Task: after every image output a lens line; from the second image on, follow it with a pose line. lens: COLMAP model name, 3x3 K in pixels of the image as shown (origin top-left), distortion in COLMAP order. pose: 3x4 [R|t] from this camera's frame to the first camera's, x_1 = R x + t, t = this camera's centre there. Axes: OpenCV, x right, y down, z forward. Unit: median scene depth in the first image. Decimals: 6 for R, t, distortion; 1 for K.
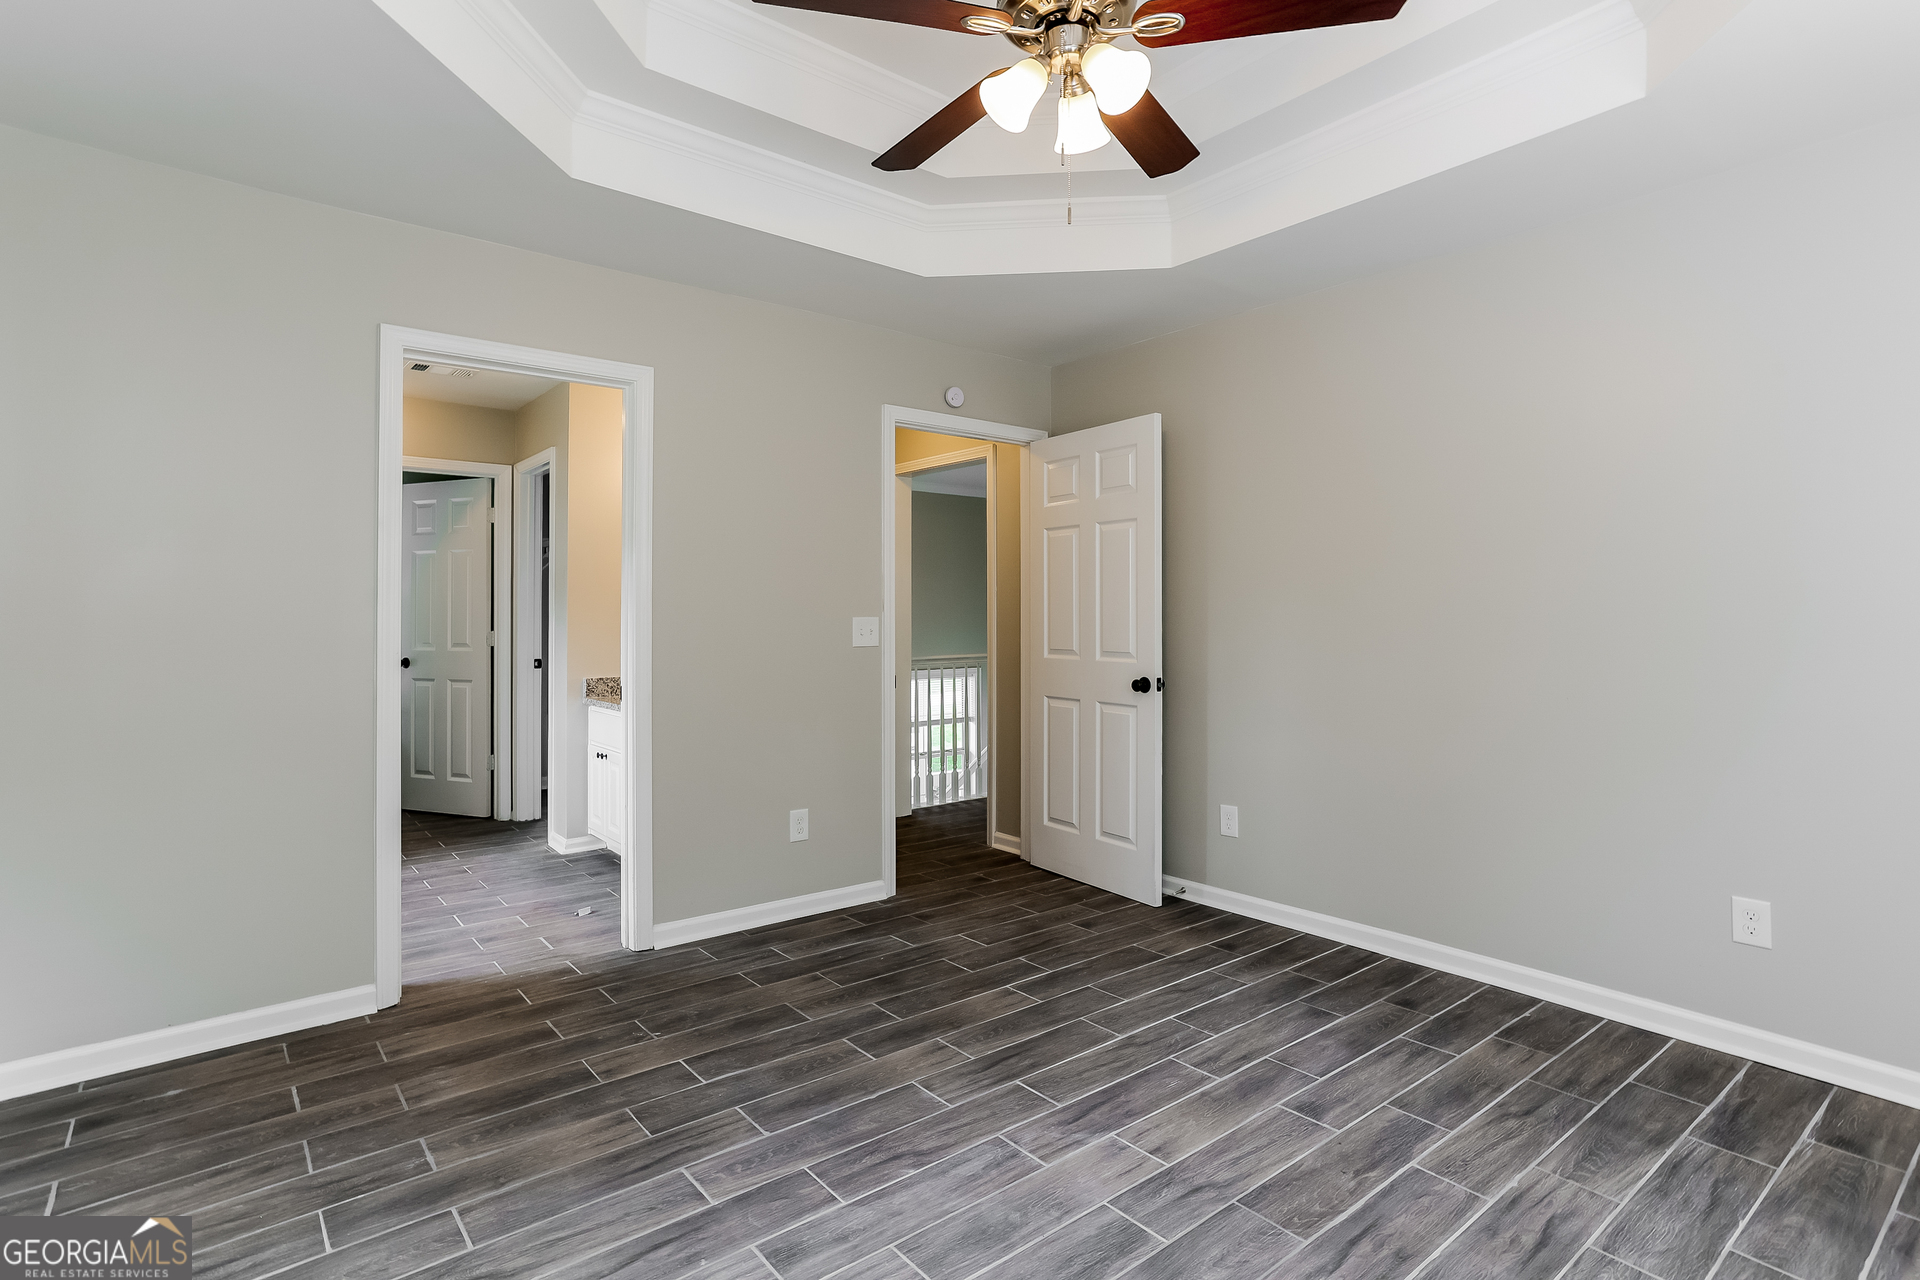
lens RADIAL K [[937.8, 0, 964.9], [0, 937.8, 630.7], [0, 0, 1]] dist [-0.036011, 0.016021]
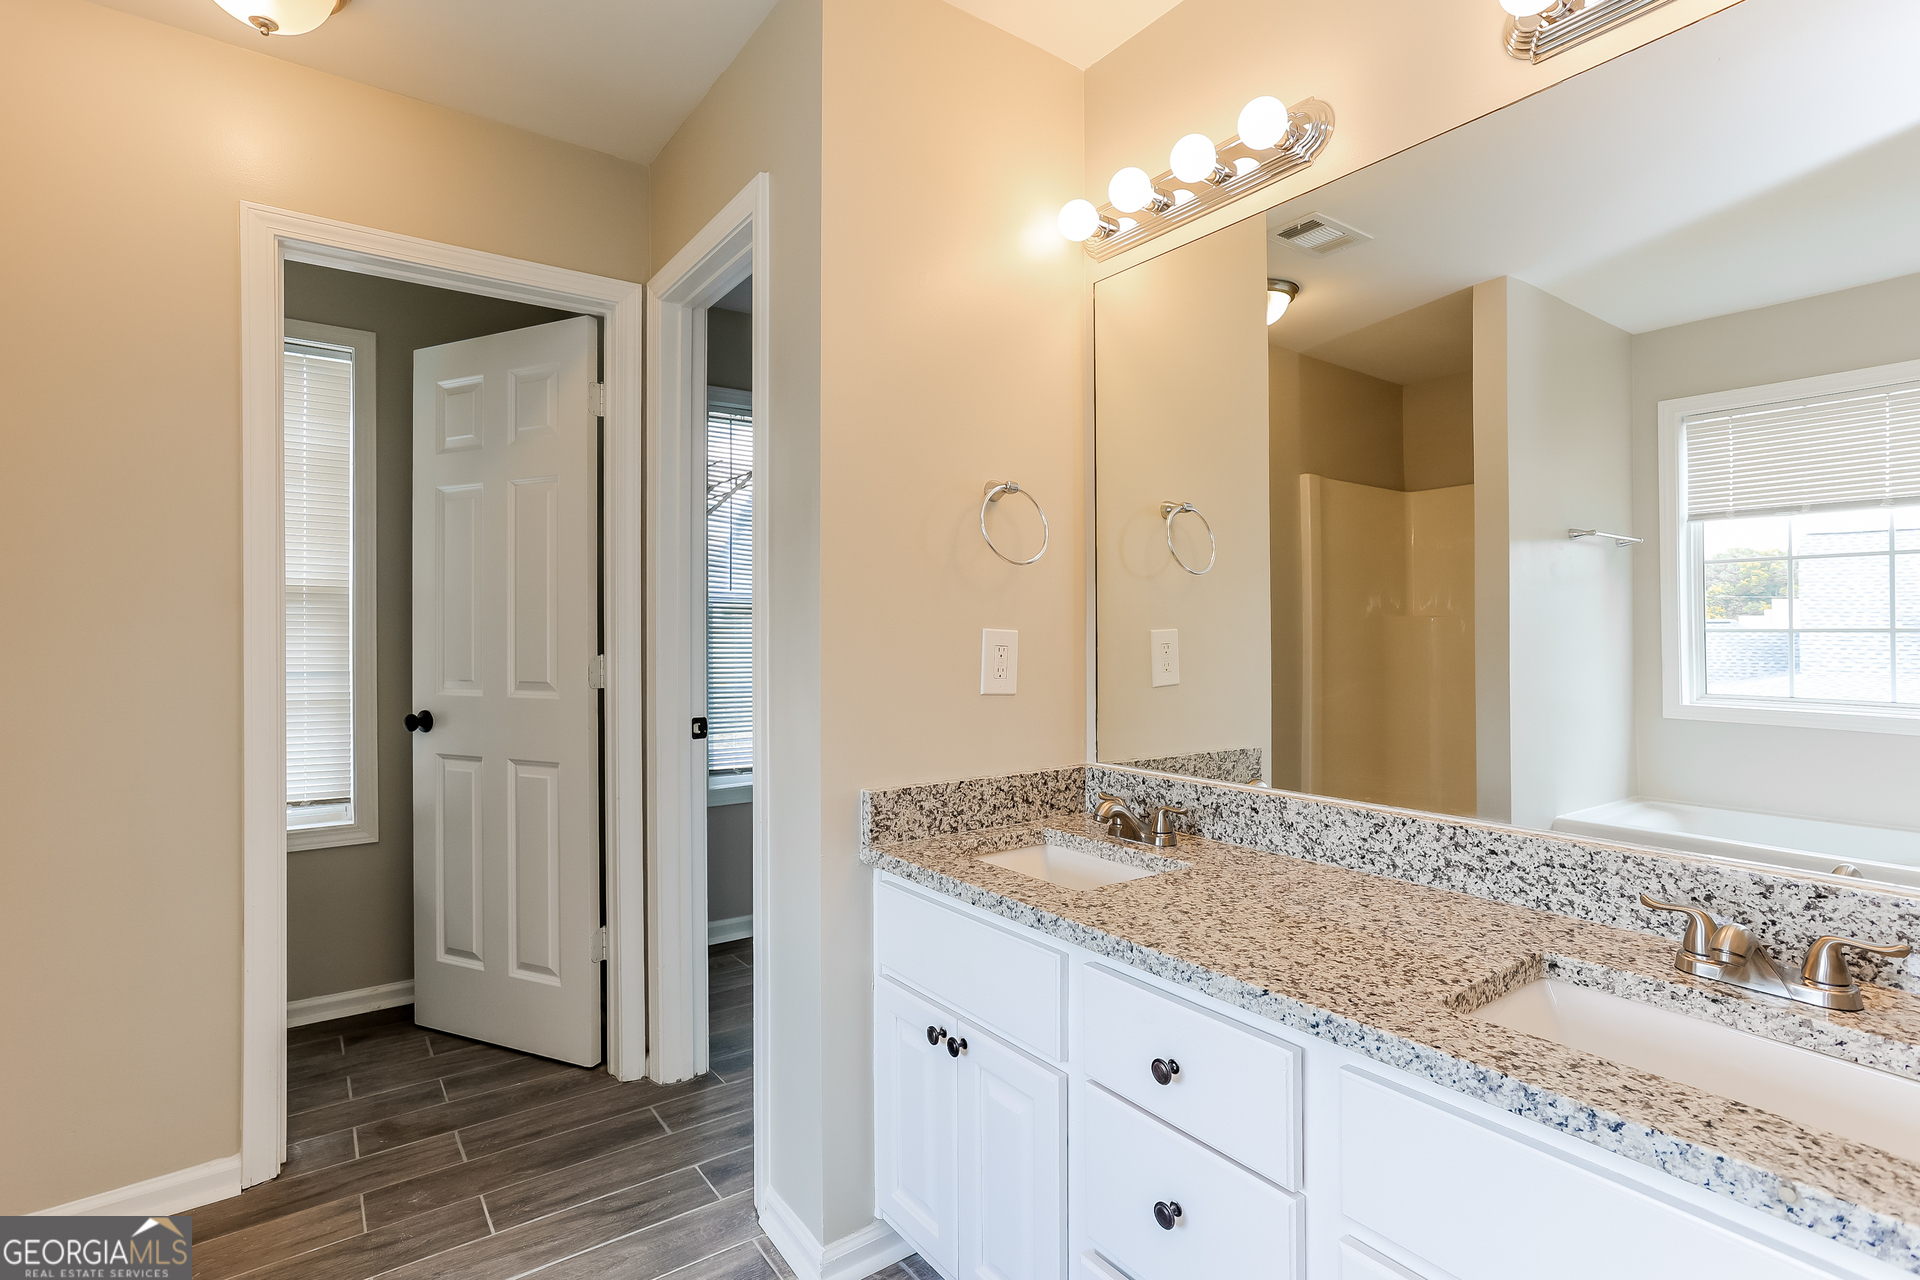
lens RADIAL K [[937.8, 0, 957.6], [0, 937.8, 640.3], [0, 0, 1]] dist [-0.036011, 0.016021]
pose [[0.995745, -0.007323, -0.091864, -0.295511], [0.006888, 0.999964, -0.005050, -0.002905], [0.091898, 0.004395, 0.995759, 0.567721]]
